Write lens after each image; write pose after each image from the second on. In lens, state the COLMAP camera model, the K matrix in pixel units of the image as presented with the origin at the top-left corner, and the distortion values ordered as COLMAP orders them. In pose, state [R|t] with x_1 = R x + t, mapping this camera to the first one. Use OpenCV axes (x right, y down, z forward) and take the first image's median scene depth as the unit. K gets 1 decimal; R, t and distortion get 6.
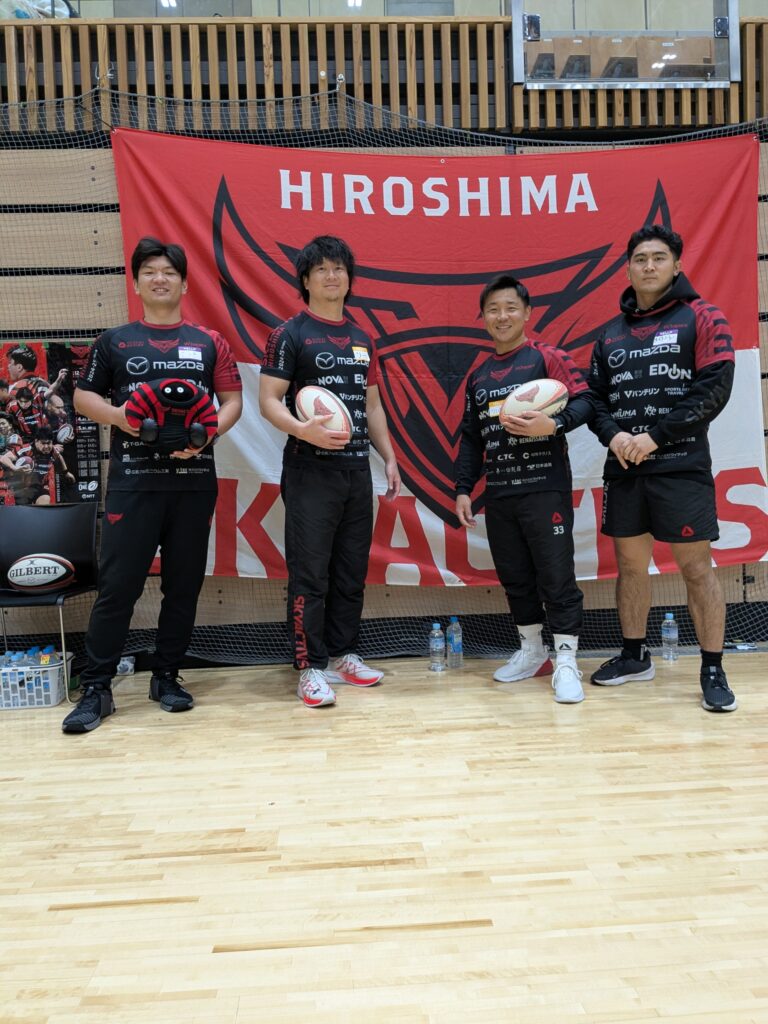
lens RADIAL K [[795.7, 0, 384.0], [0, 795.7, 512.0], [0, 0, 1]] dist [0.014328, -0.053479]
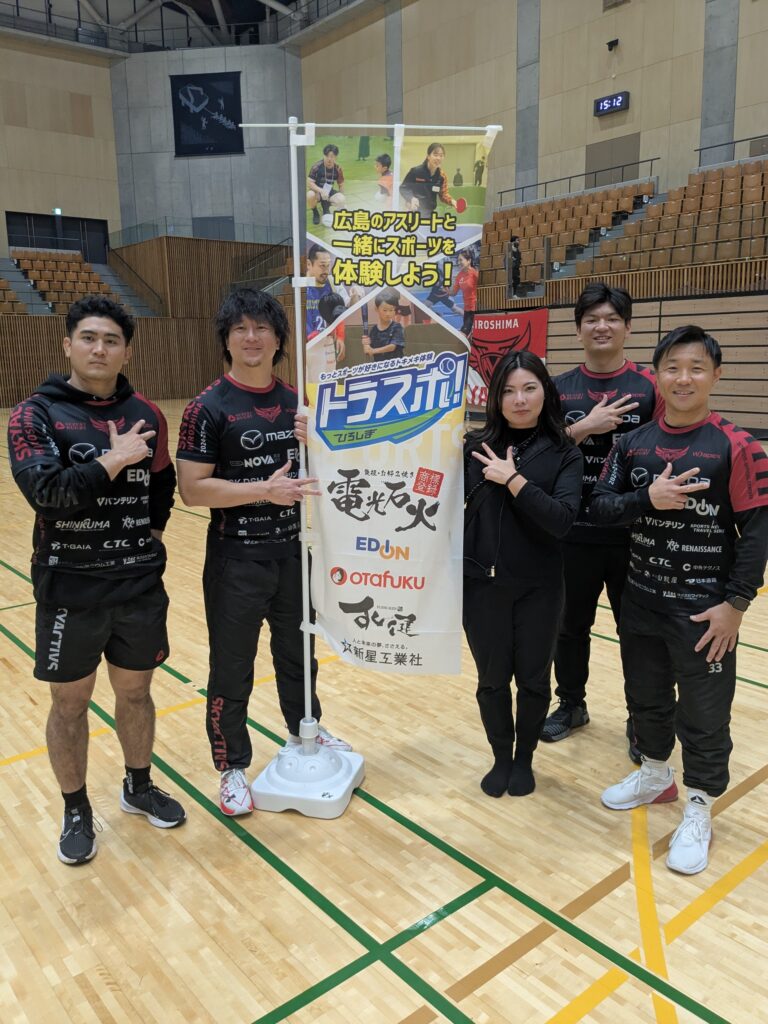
lens RADIAL K [[795.7, 0, 384.0], [0, 795.7, 512.0], [0, 0, 1]] dist [0.014328, -0.053479]
pose [[0.597384, 0.180472, -0.781385, 3.638917], [-0.025732, 0.978161, 0.206248, -0.265136], [0.801543, -0.103102, 0.588982, -2.475540]]
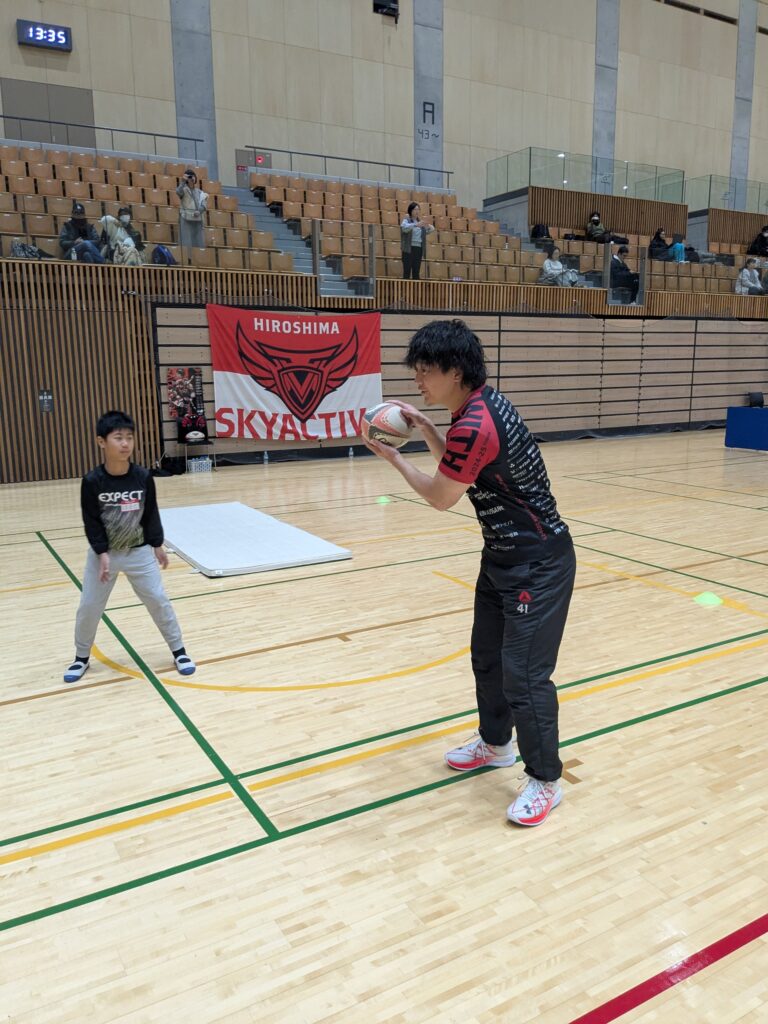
lens RADIAL K [[795.7, 0, 384.0], [0, 795.7, 512.0], [0, 0, 1]] dist [0.014328, -0.053479]
pose [[0.900406, -0.052303, 0.431895, -1.145453], [-0.013946, 0.988767, 0.148815, -0.121755], [-0.434827, -0.140017, 0.889562, -2.394684]]
